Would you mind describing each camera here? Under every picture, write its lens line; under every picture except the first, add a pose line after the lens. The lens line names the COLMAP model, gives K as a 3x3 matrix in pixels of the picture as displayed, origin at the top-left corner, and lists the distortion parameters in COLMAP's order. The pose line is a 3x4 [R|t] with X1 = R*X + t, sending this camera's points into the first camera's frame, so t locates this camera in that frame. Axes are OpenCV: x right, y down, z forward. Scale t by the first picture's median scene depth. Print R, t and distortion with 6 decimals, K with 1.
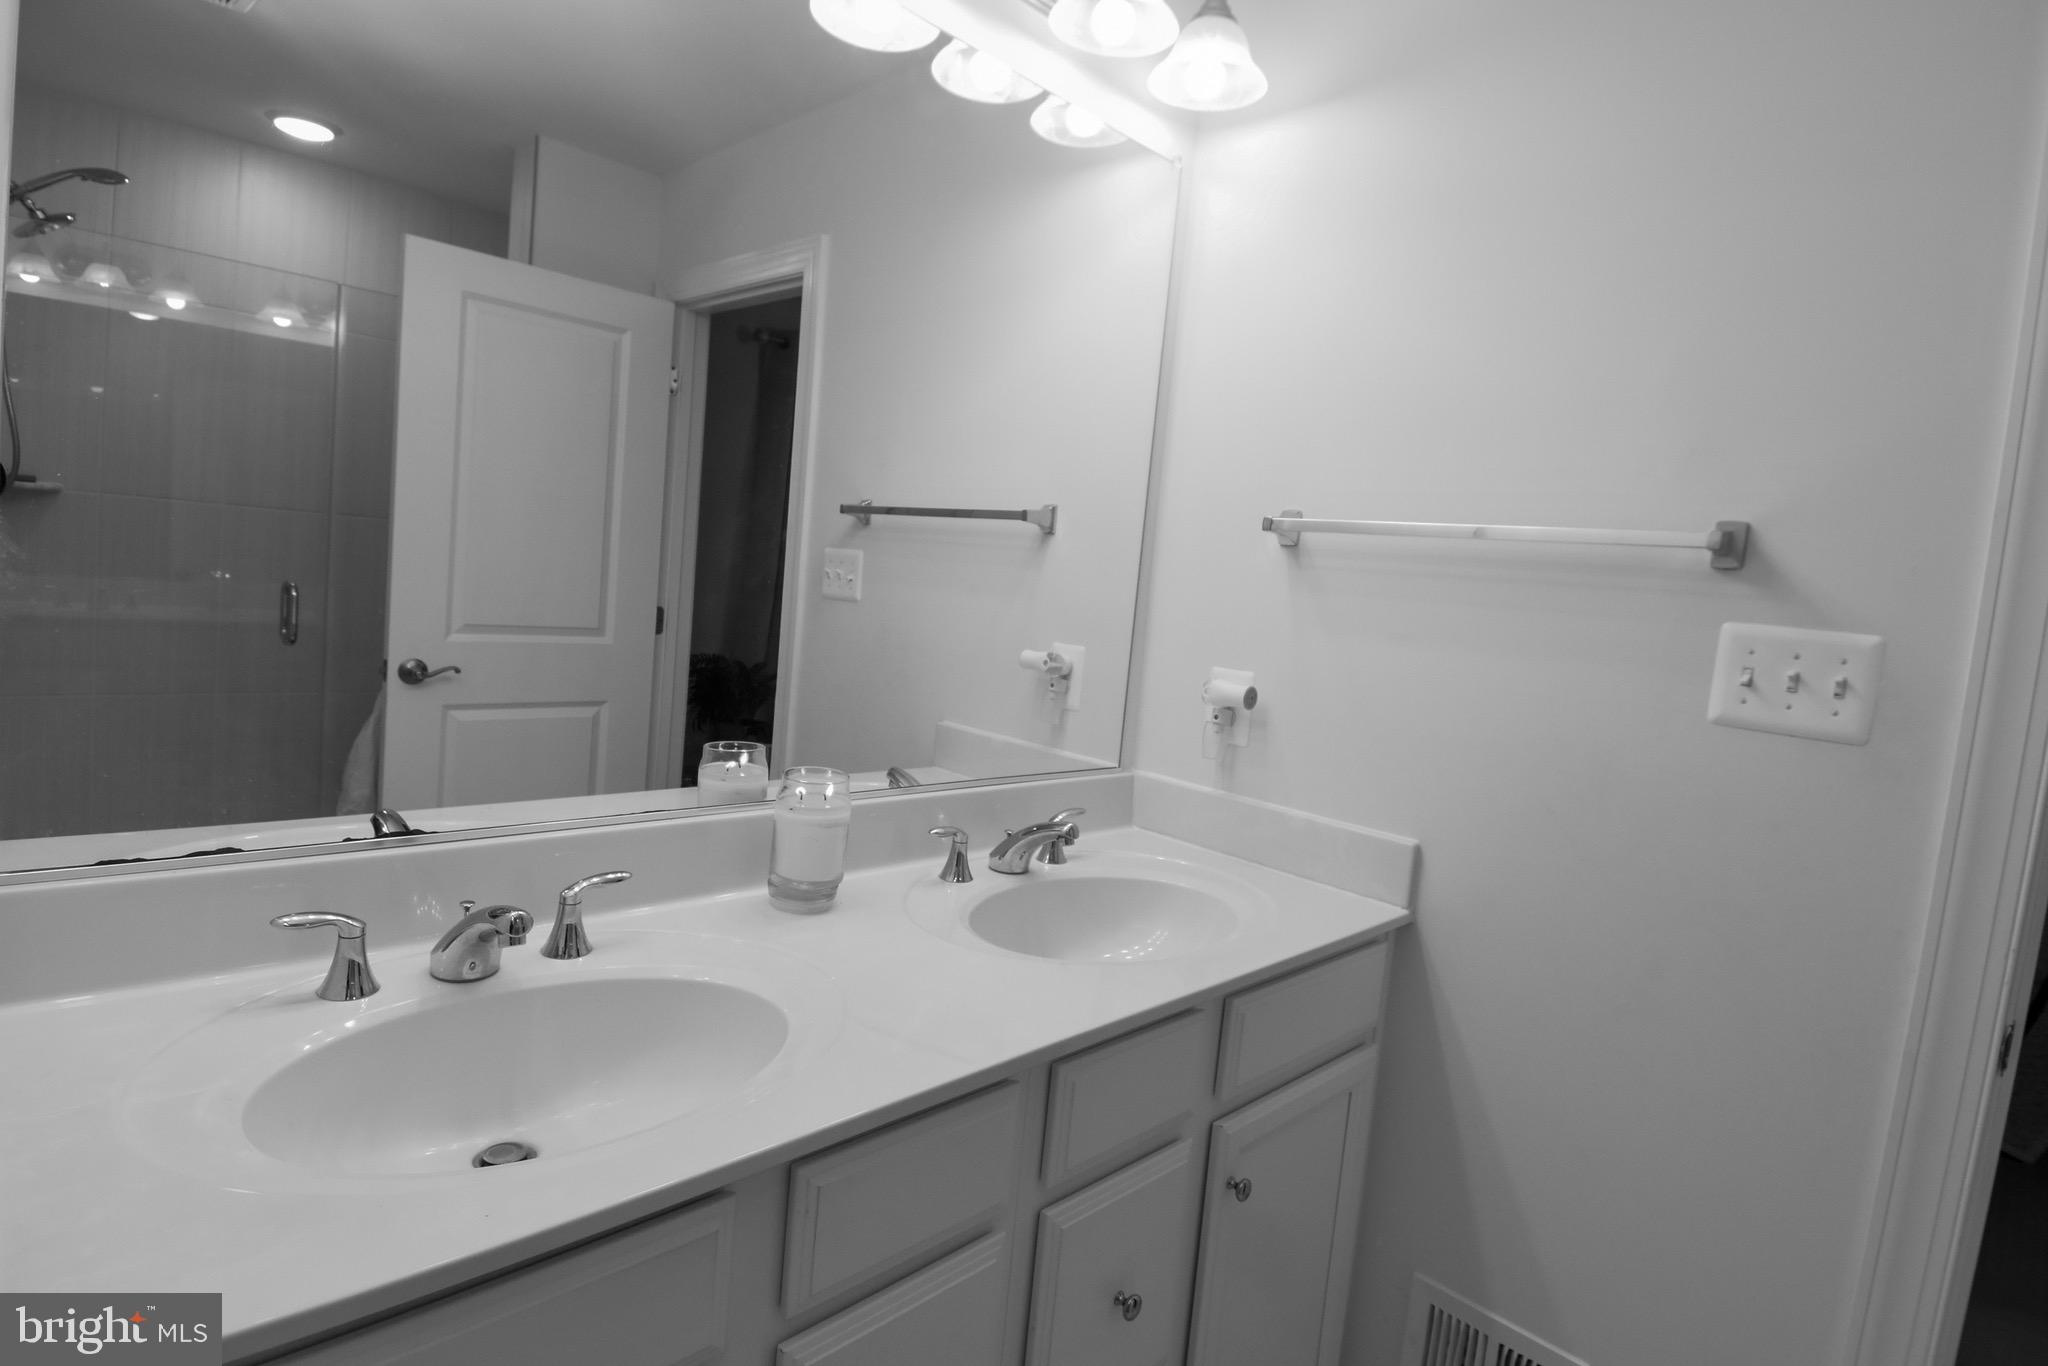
lens RADIAL K [[1074.6, 0, 1024.0], [0, 1074.6, 683.0], [0, 0, 1]] dist [-0.000254, -0.019386]
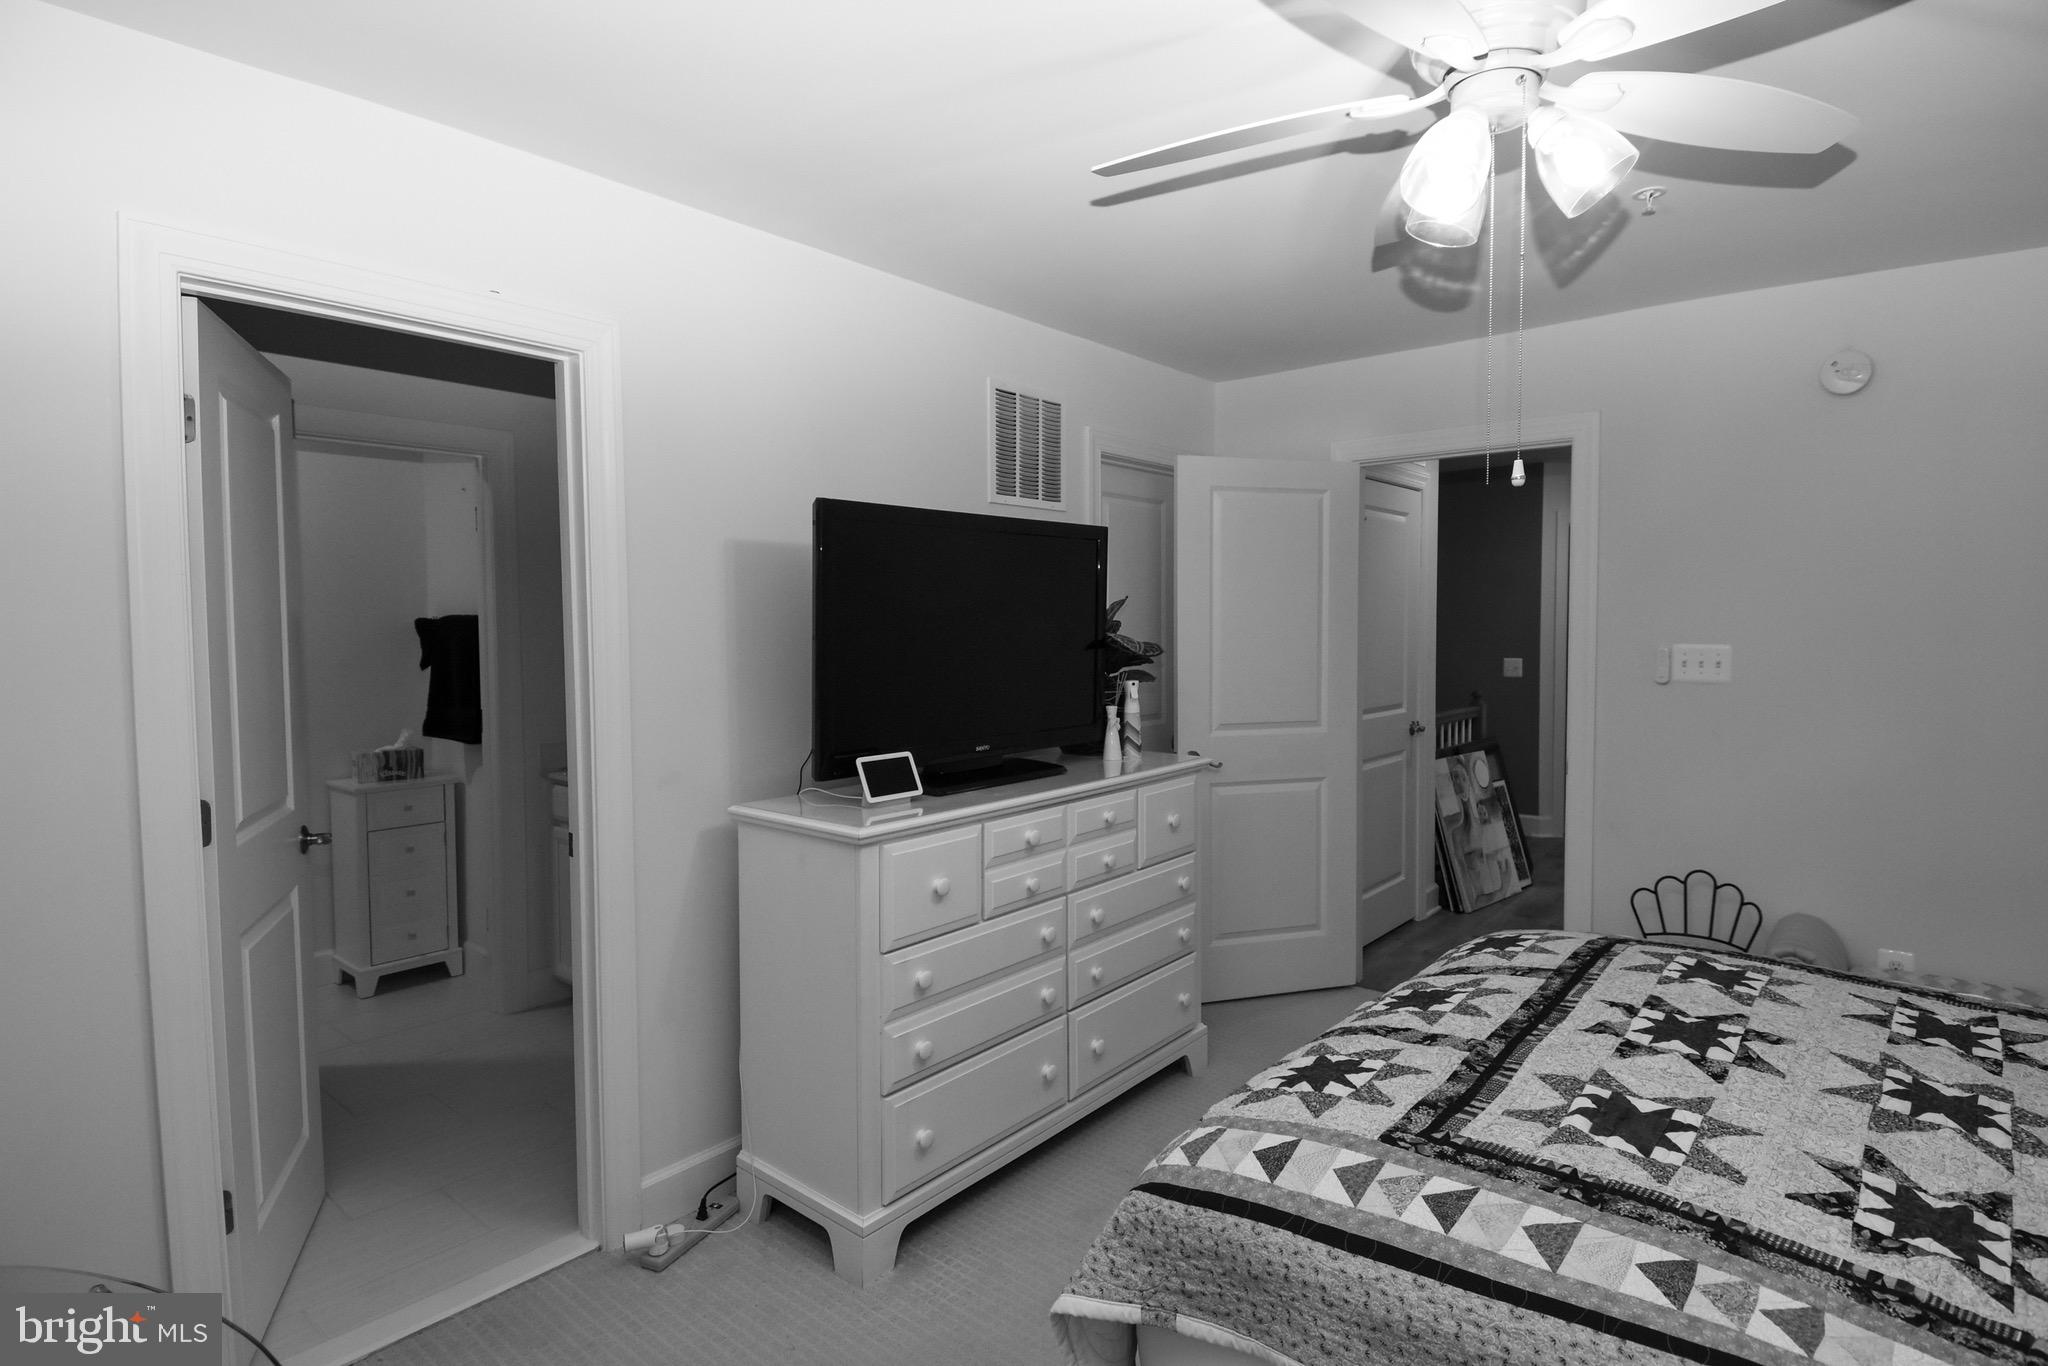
lens RADIAL K [[1074.6, 0, 1024.0], [0, 1074.6, 683.0], [0, 0, 1]] dist [-0.000254, -0.019386]
pose [[0.801786, -0.074763, -0.592917, 0.091576], [0.015979, 0.994471, -0.103787, 0.031938], [0.597398, 0.073741, 0.798548, -0.245510]]
